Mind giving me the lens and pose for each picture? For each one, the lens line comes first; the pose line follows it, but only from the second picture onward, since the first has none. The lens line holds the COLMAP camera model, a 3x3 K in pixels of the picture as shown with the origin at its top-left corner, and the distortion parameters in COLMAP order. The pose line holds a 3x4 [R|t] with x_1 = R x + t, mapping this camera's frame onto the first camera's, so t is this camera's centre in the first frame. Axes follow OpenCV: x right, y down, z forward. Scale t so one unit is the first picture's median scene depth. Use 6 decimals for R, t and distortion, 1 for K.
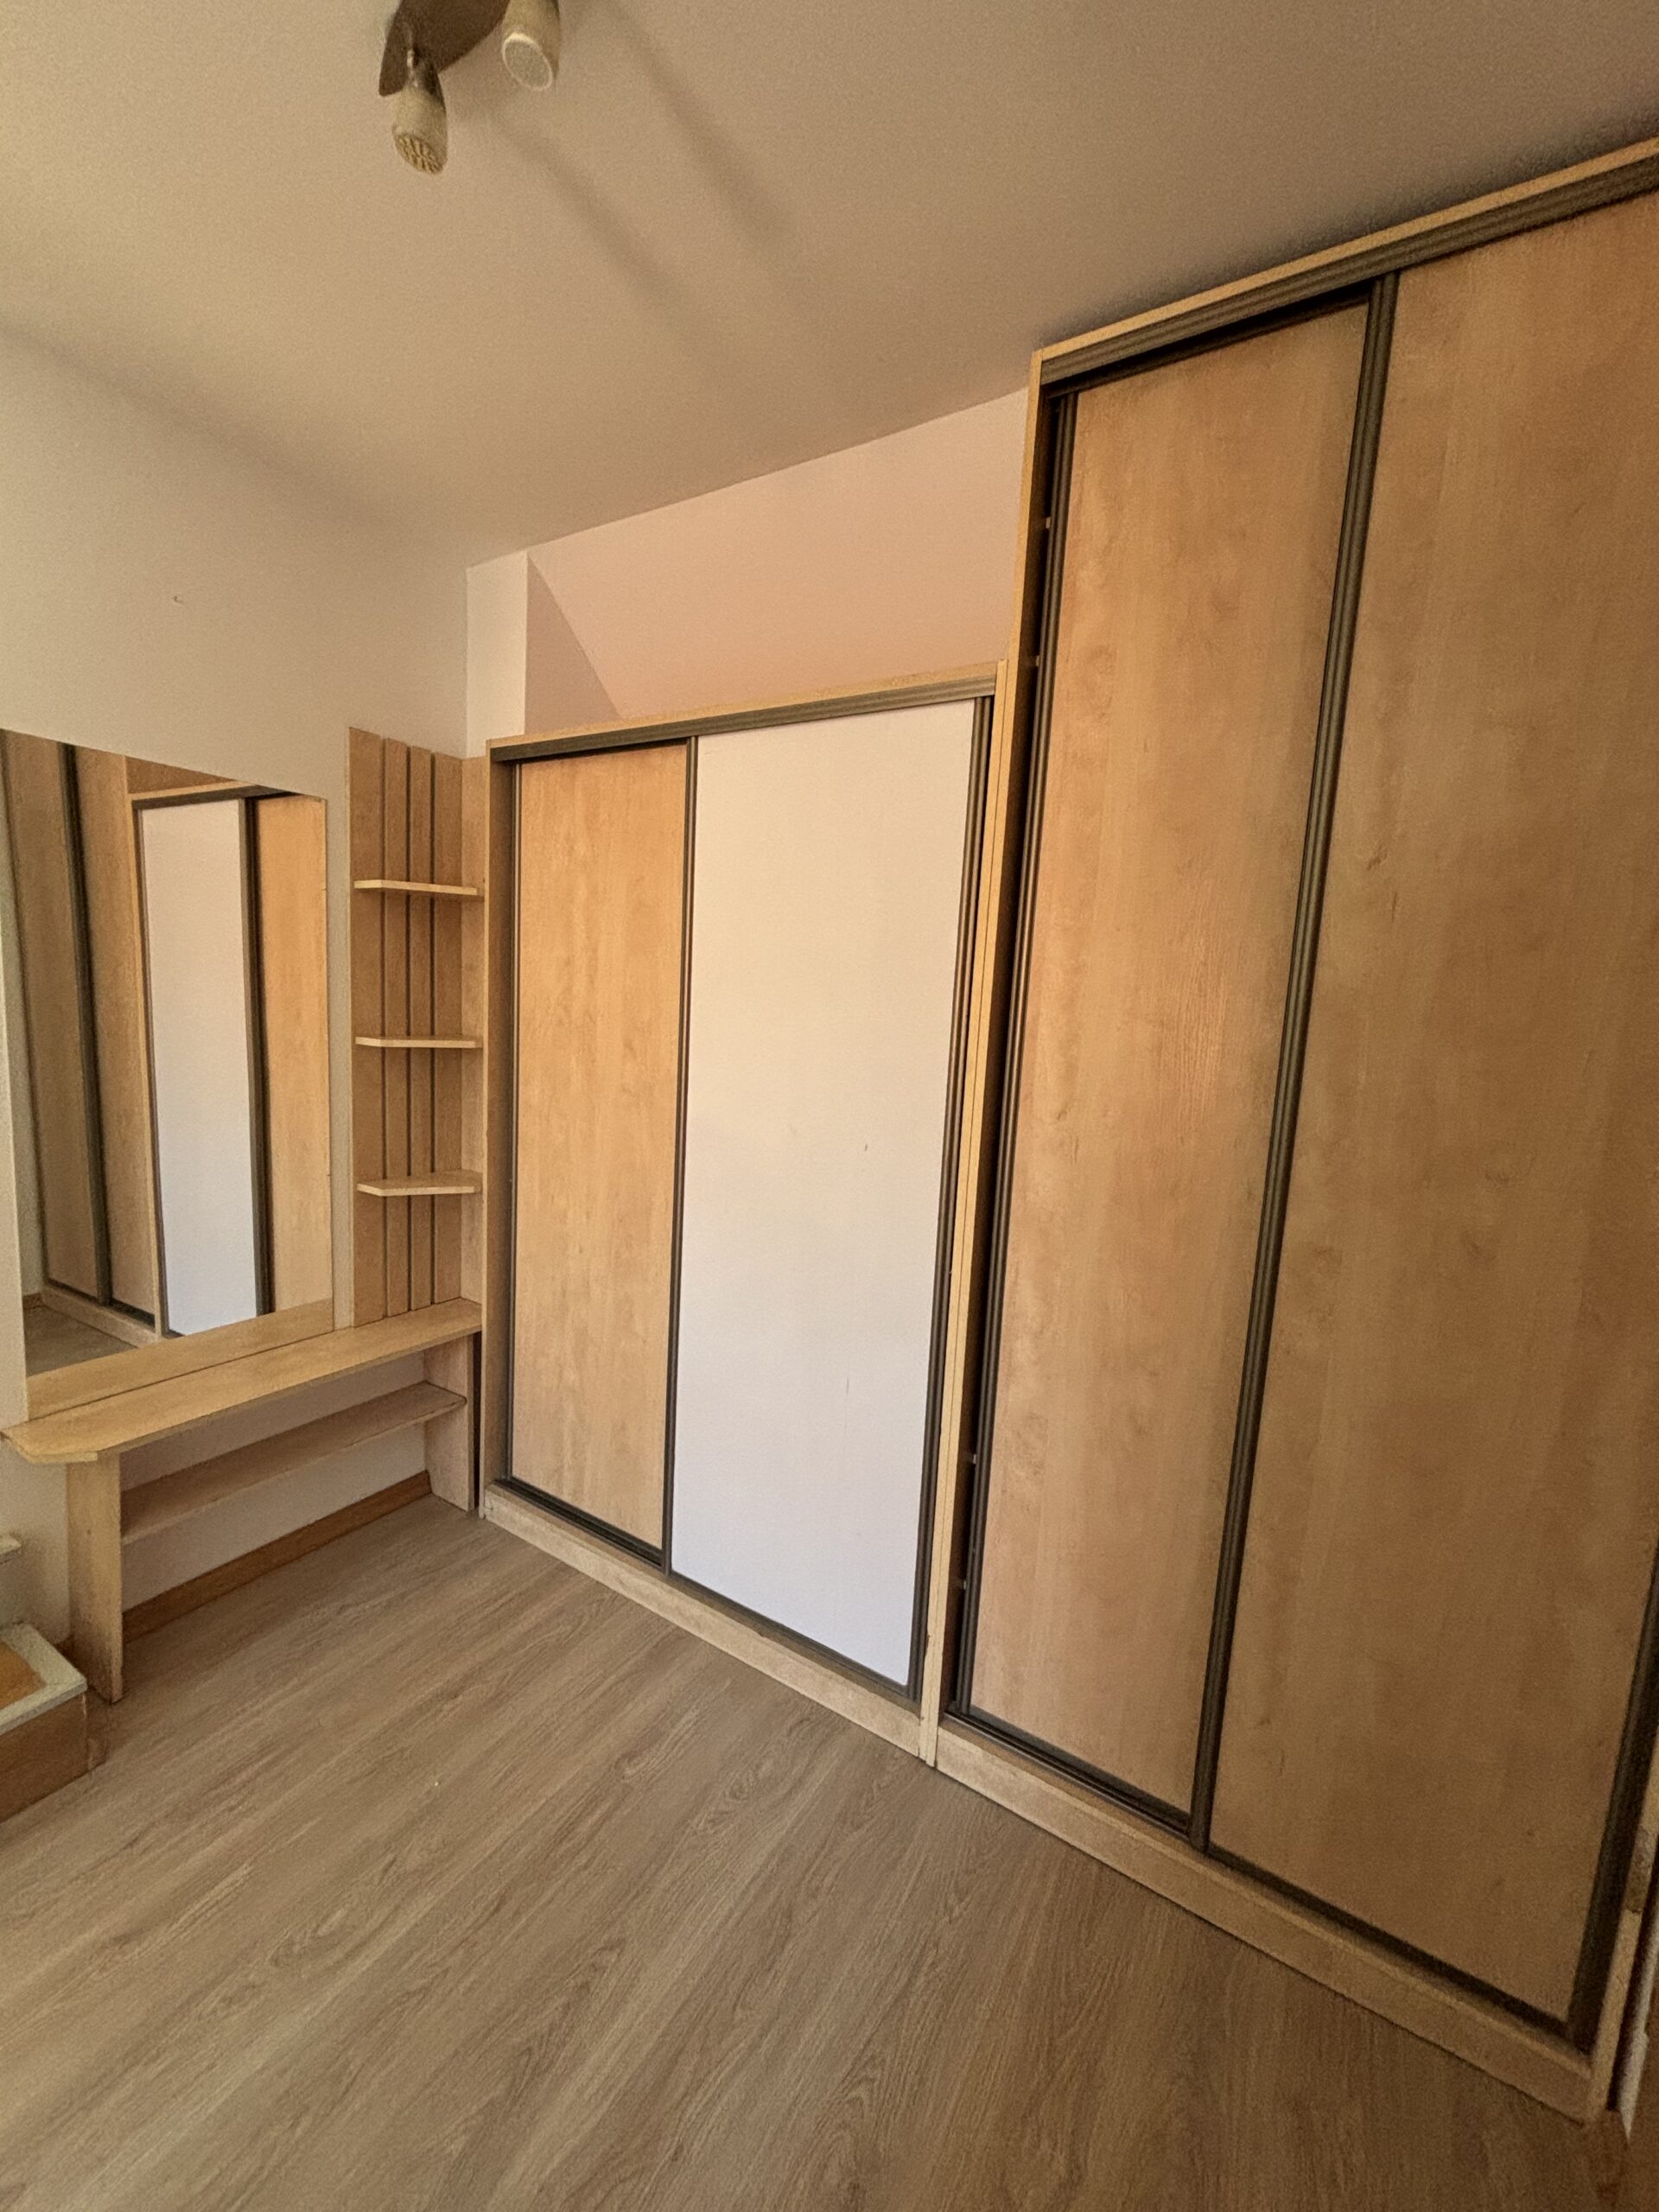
lens RADIAL K [[885.1, 0, 833.4], [0, 885.1, 1098.3], [0, 0, 1]] dist [-0.003261, 0.001316]
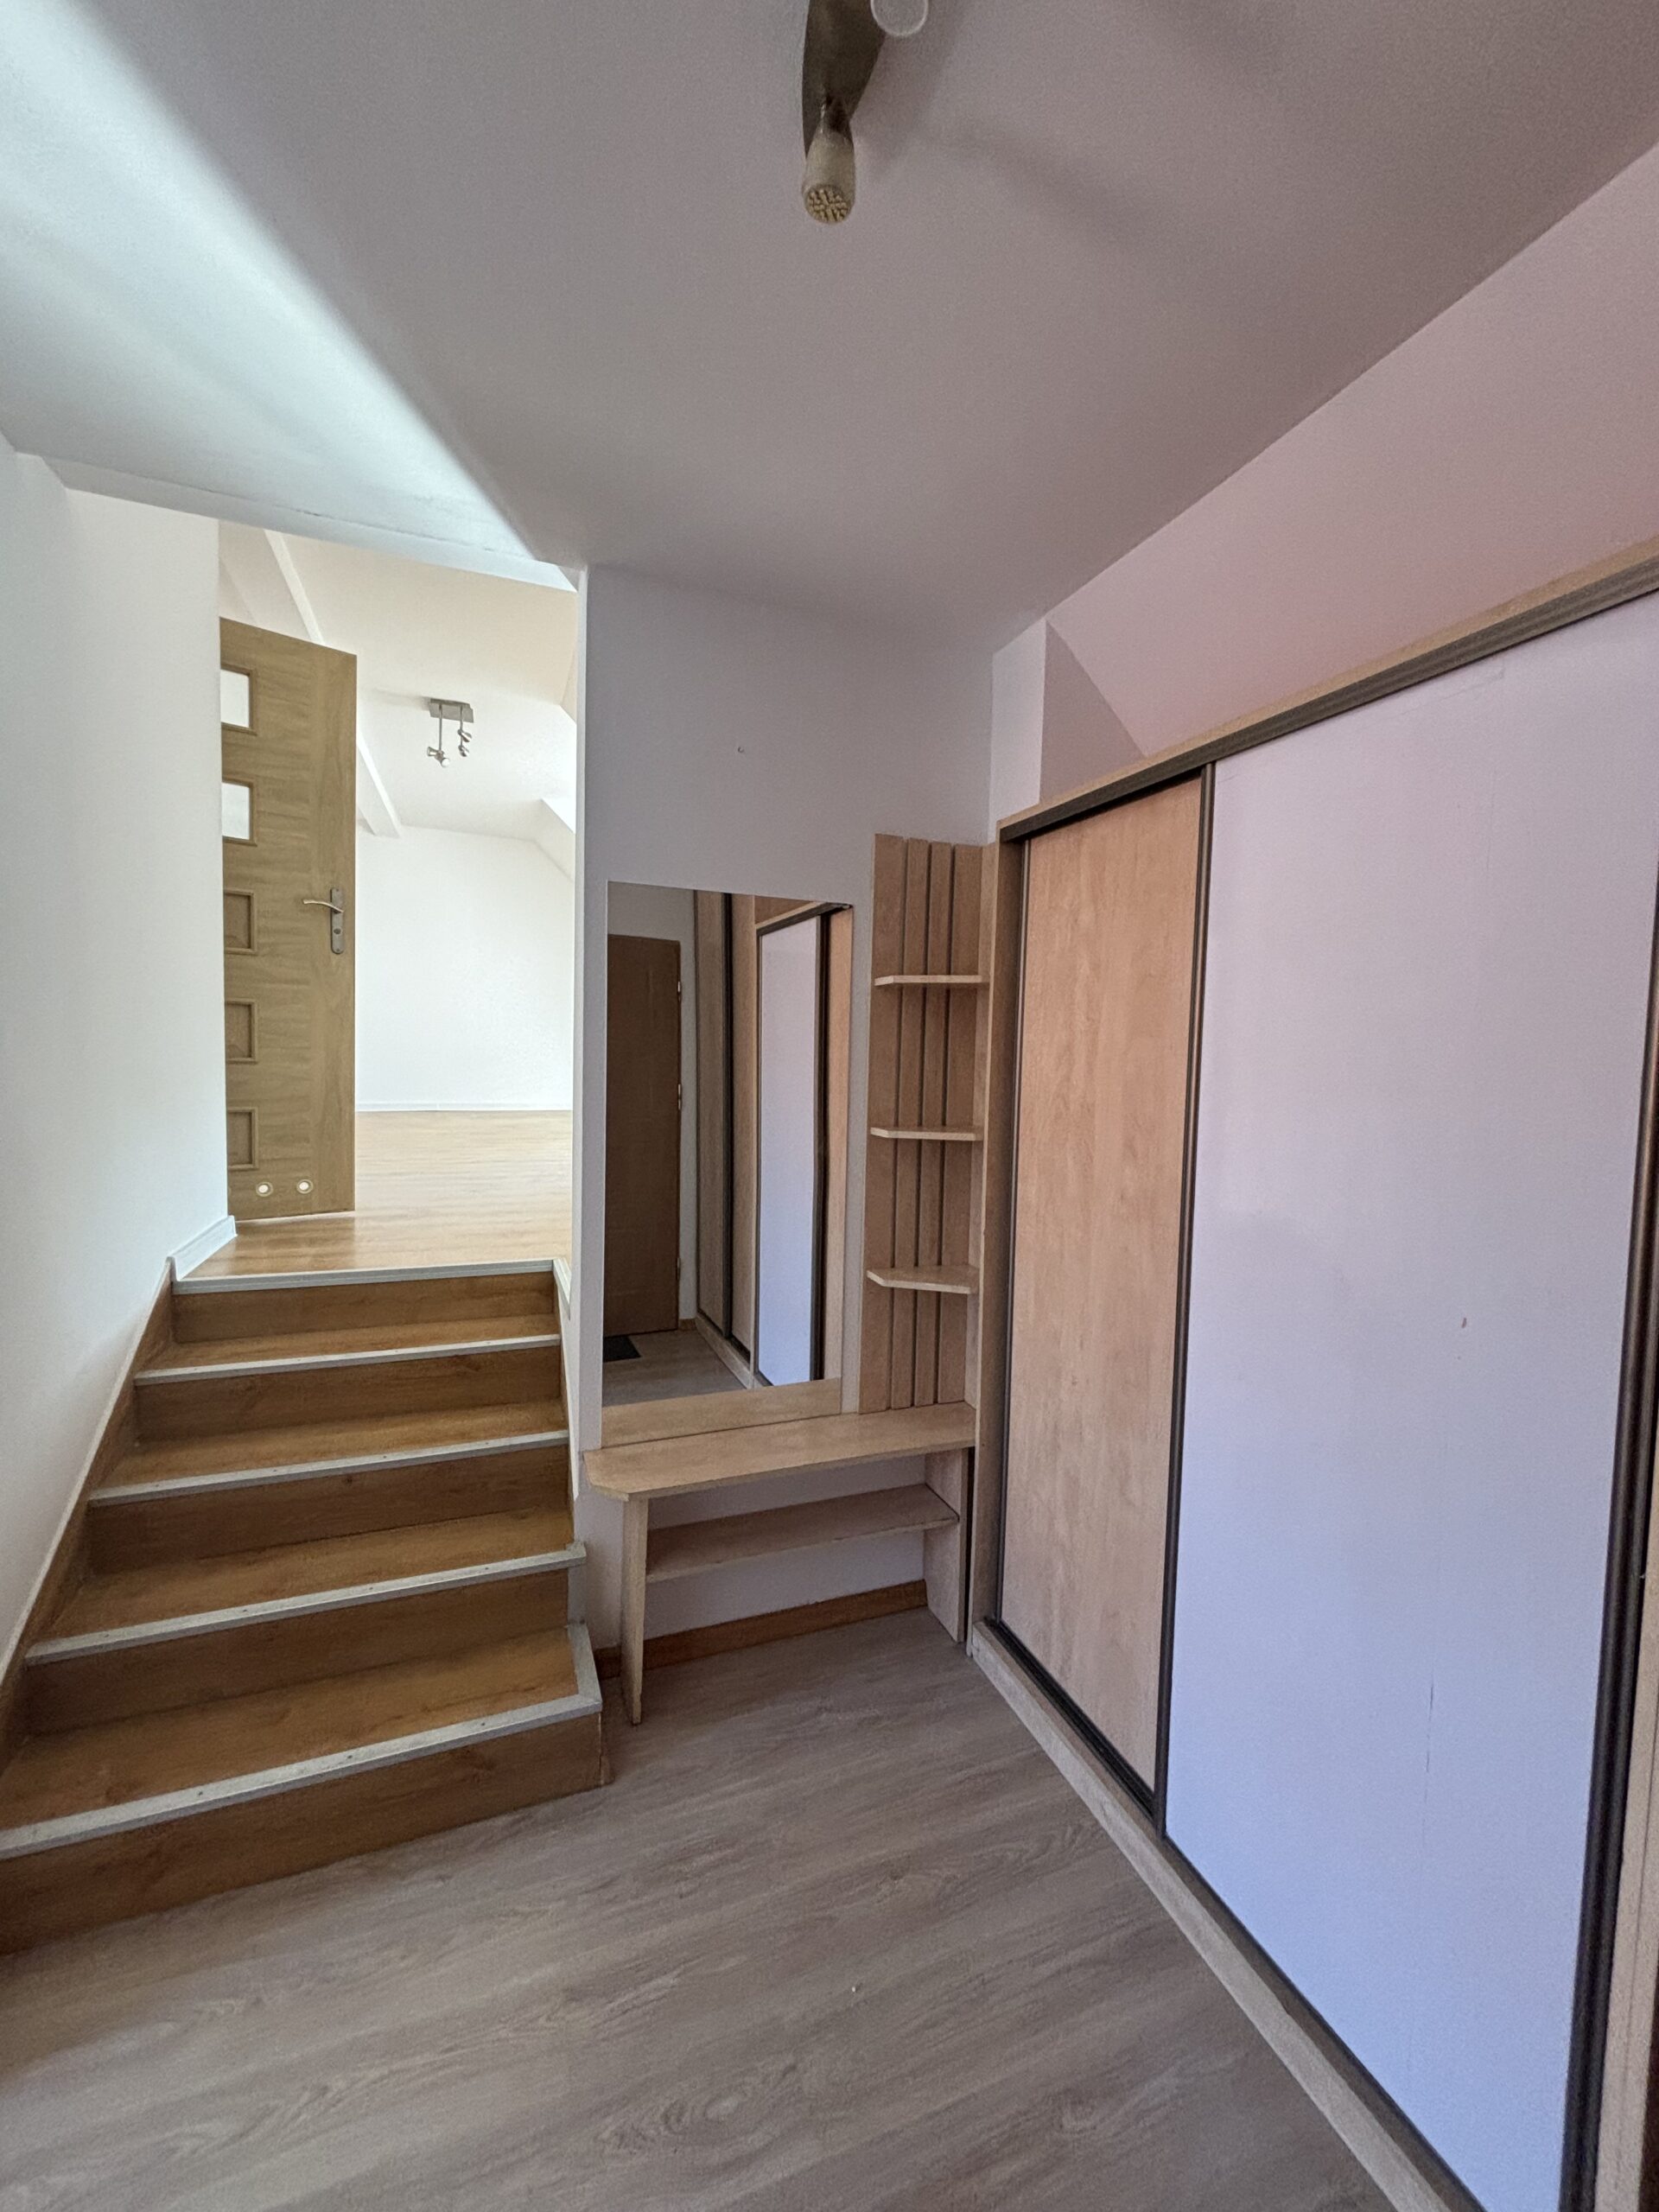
lens RADIAL K [[885.1, 0, 828.6], [0, 885.1, 1101.3], [0, 0, 1]] dist [-0.003261, 0.001316]
pose [[0.795914, -0.000048, -0.605410, 0.045273], [-0.052395, 0.996243, -0.068961, -0.028127], [0.603139, 0.086607, 0.792920, 0.161012]]
